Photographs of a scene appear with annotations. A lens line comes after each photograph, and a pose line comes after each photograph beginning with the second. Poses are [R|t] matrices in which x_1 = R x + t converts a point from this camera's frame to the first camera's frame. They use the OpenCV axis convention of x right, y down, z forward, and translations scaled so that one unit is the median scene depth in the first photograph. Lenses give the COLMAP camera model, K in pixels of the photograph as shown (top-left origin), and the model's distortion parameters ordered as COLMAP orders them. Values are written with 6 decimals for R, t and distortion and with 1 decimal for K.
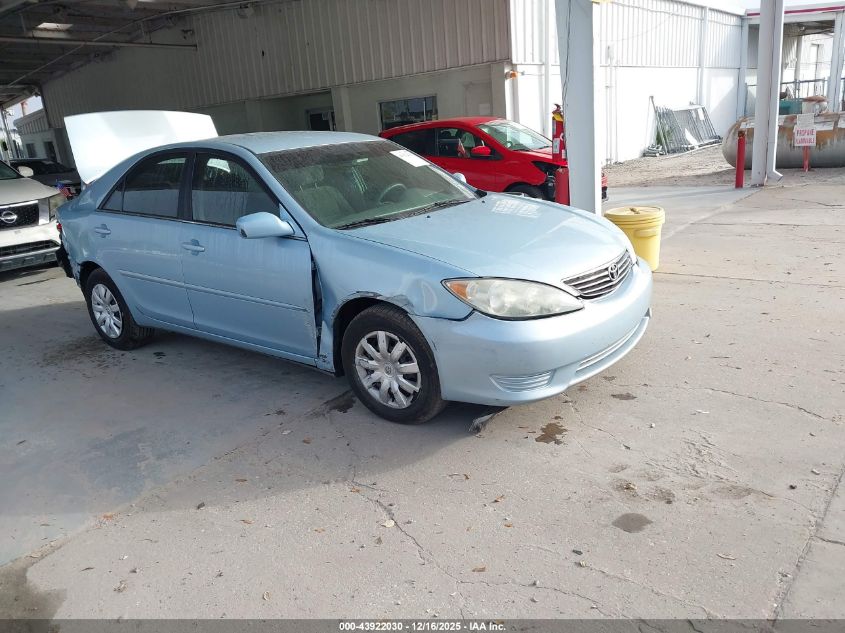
lens RADIAL K [[702.3, 0, 408.8], [0, 702.3, 320.5], [0, 0, 1]] dist [0.044429, -0.053475]
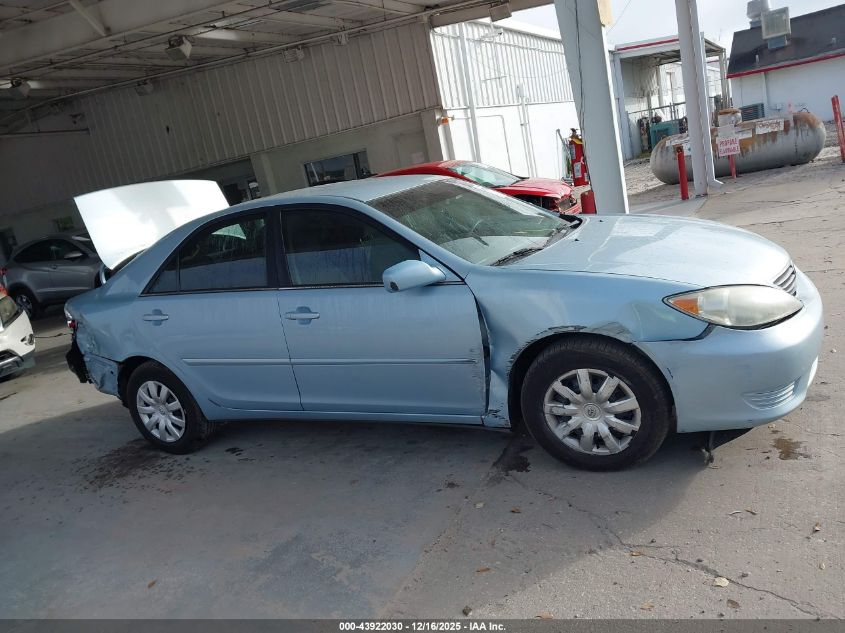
lens RADIAL K [[702.3, 0, 408.8], [0, 702.3, 320.5], [0, 0, 1]] dist [0.044429, -0.053475]
pose [[0.973662, -0.150693, 0.171097, -0.278165], [0.164425, 0.983968, -0.069070, -0.013846], [-0.157946, 0.095384, 0.982830, 0.110275]]
